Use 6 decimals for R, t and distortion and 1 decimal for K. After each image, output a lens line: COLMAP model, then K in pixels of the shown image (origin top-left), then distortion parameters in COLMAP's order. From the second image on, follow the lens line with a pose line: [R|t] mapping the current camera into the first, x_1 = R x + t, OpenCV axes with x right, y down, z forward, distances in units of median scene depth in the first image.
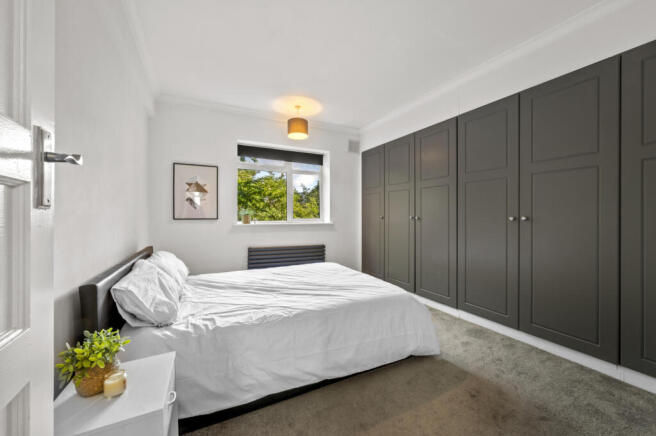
lens RADIAL K [[262.1, 0, 327.6], [0, 262.1, 217.4], [0, 0, 1]] dist [-0.004764, 0.000006]
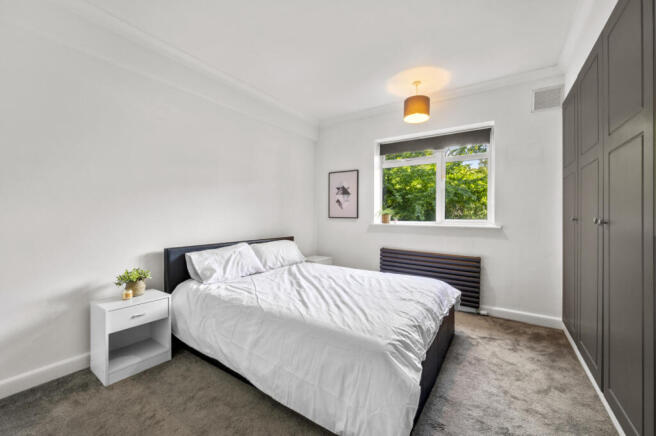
lens RADIAL K [[262.1, 0, 328.5], [0, 262.1, 214.6], [0, 0, 1]] dist [-0.004764, 0.000006]
pose [[0.482200, 0.001140, -0.876060, 0.471084], [-0.012526, 0.999906, -0.005593, -0.000801], [0.875971, 0.013671, 0.482169, 0.367698]]
